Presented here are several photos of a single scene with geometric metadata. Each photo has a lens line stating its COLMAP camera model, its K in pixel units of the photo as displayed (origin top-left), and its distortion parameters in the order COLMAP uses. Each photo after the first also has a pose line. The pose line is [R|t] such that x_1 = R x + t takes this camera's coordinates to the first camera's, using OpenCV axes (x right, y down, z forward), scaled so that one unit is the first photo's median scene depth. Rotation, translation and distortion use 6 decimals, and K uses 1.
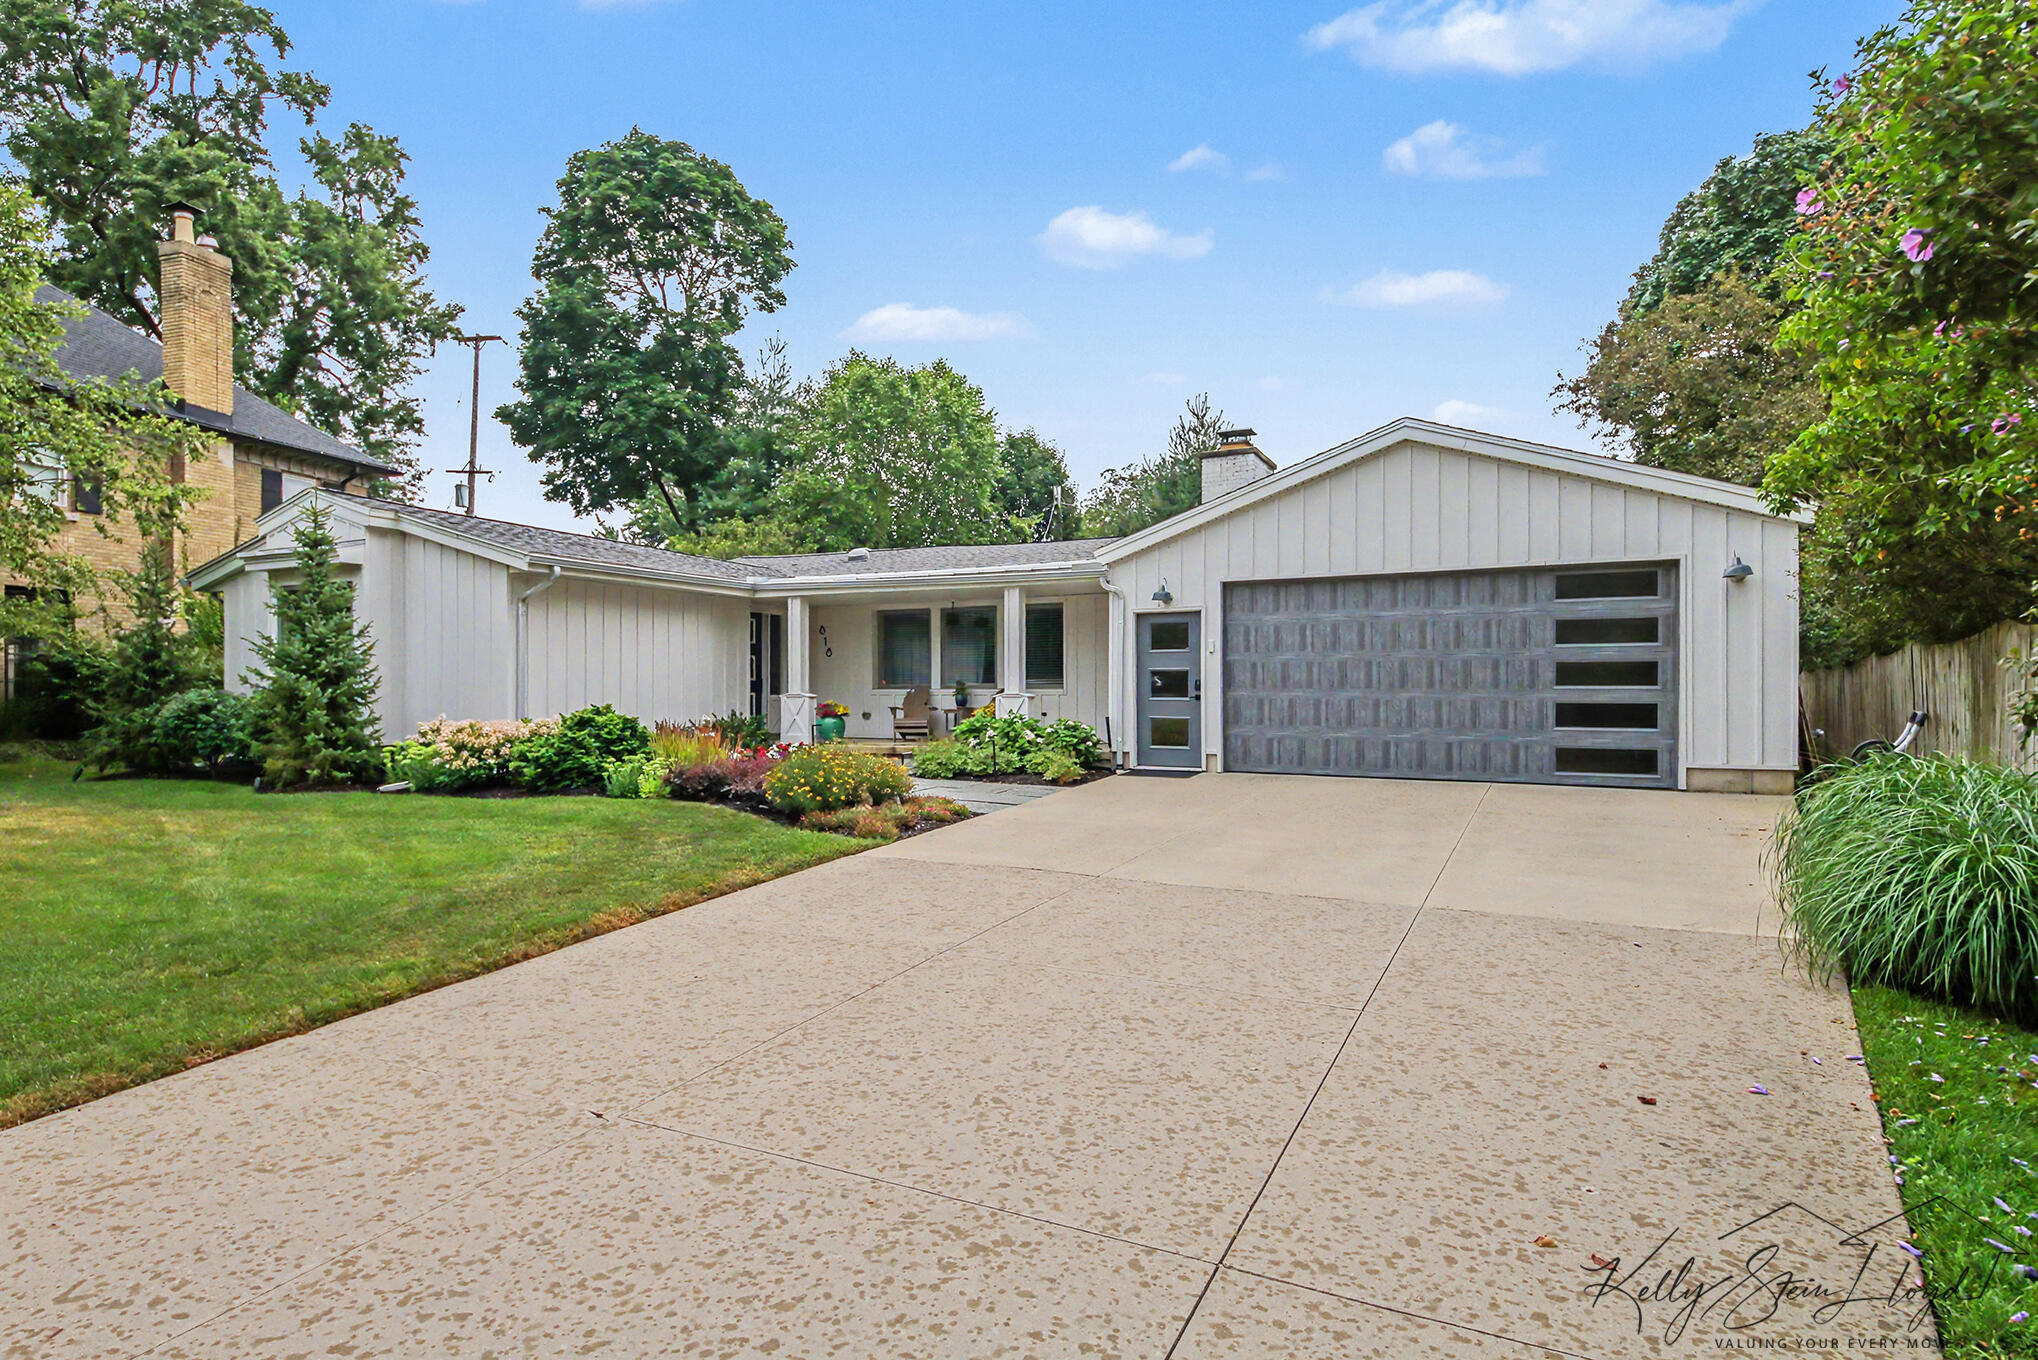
lens RADIAL K [[1094.3, 0, 1019.0], [0, 1094.3, 680.0], [0, 0, 1]] dist [0.000337, -0.000004]
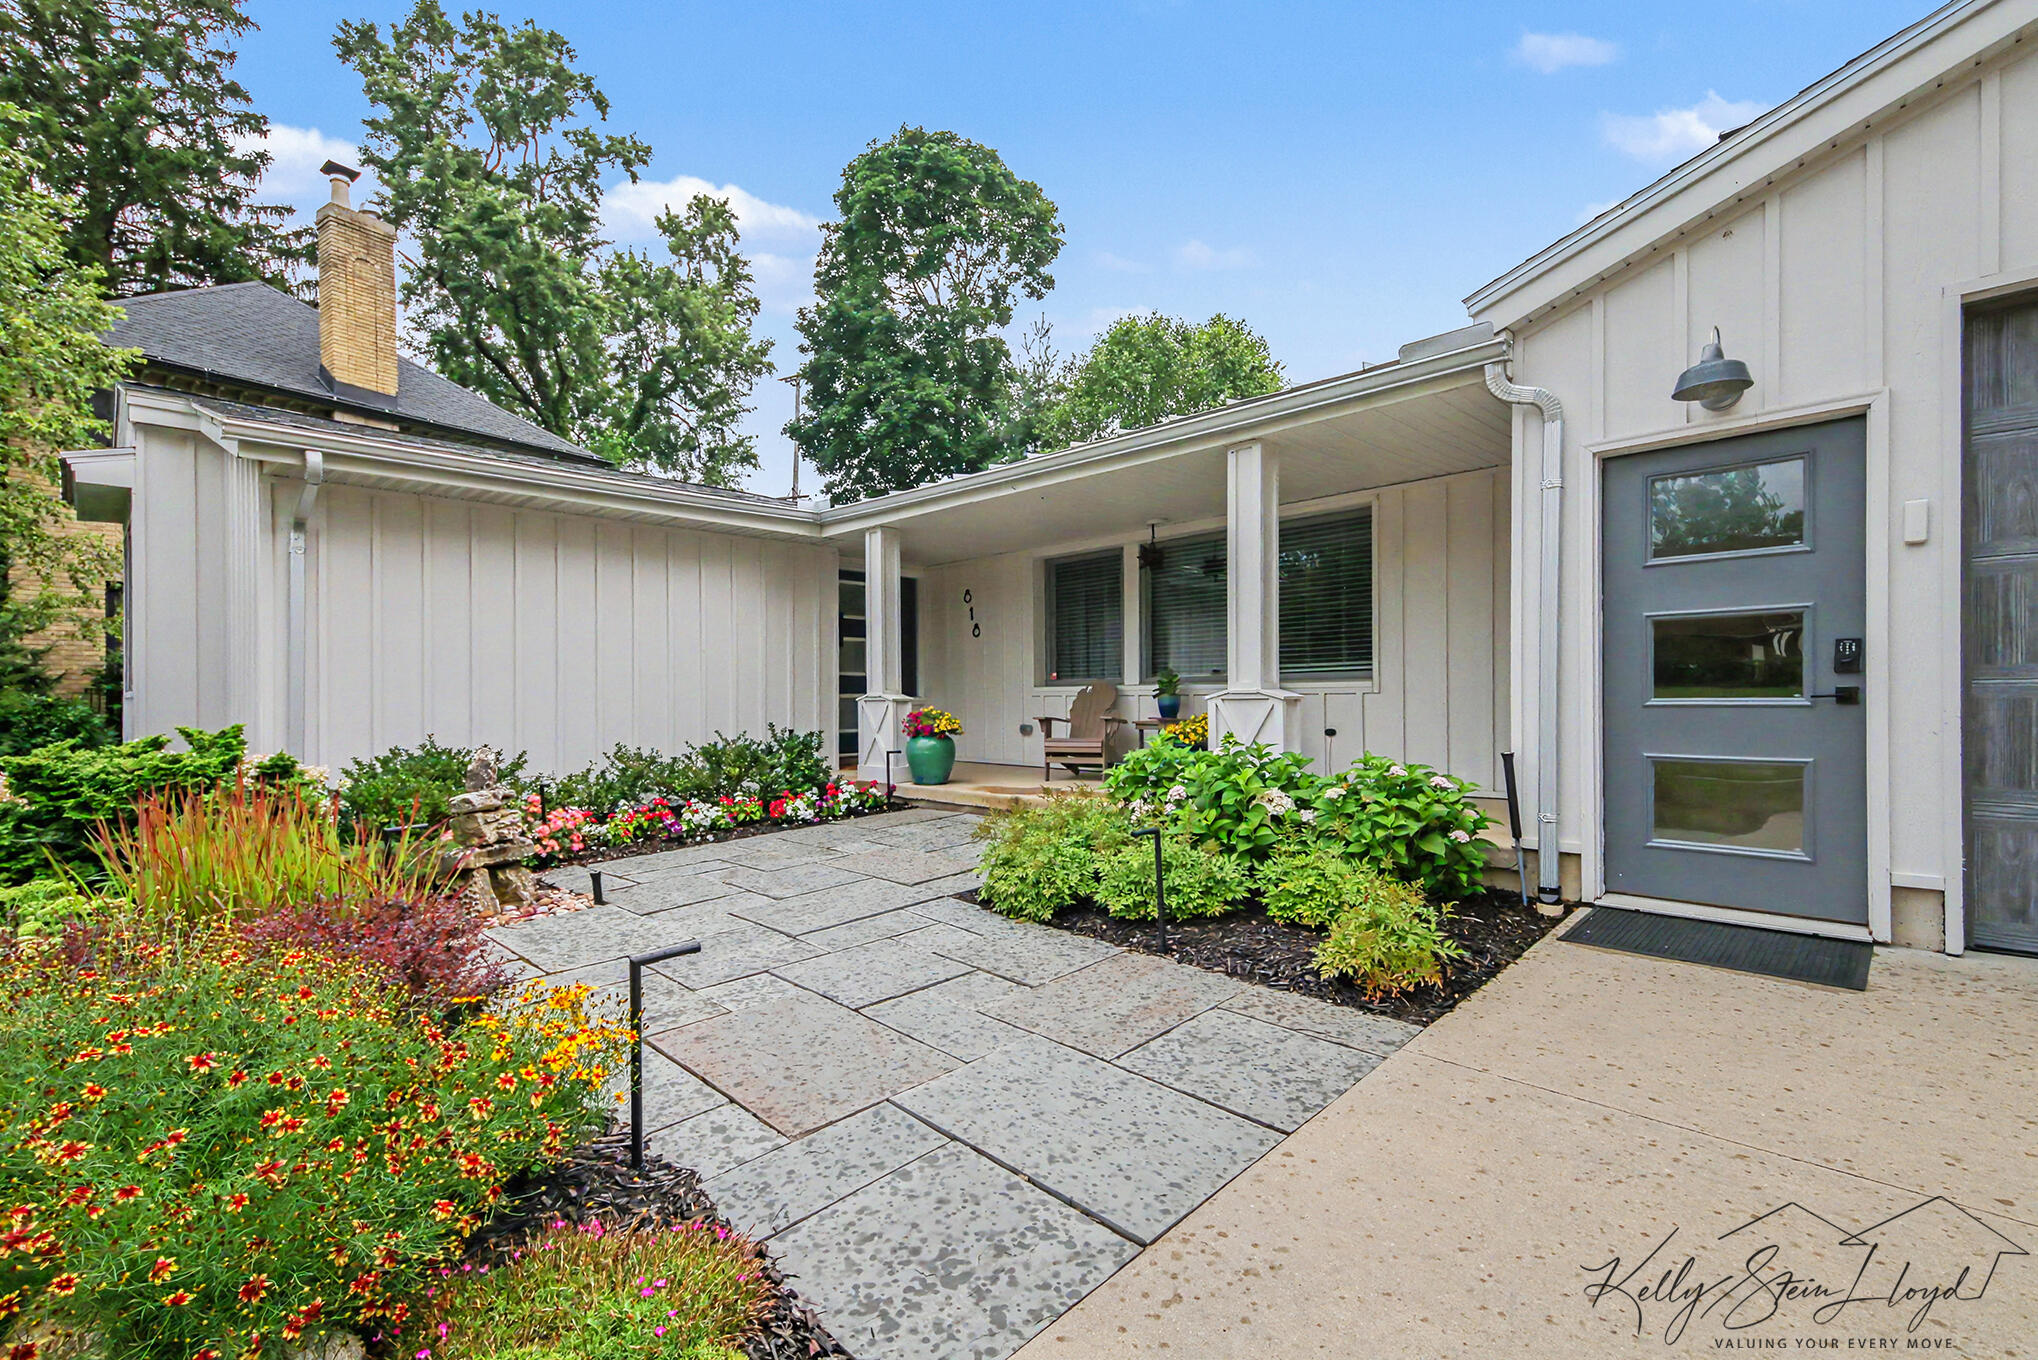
lens RADIAL K [[883.7, 0, 1020.7], [0, 883.7, 699.1], [0, 0, 1]] dist [0.023549, -0.000175]
pose [[0.945069, -0.007516, -0.326783, 0.010119], [0.013029, 0.999807, 0.014685, 0.003940], [0.326610, -0.018136, 0.944985, 0.271935]]
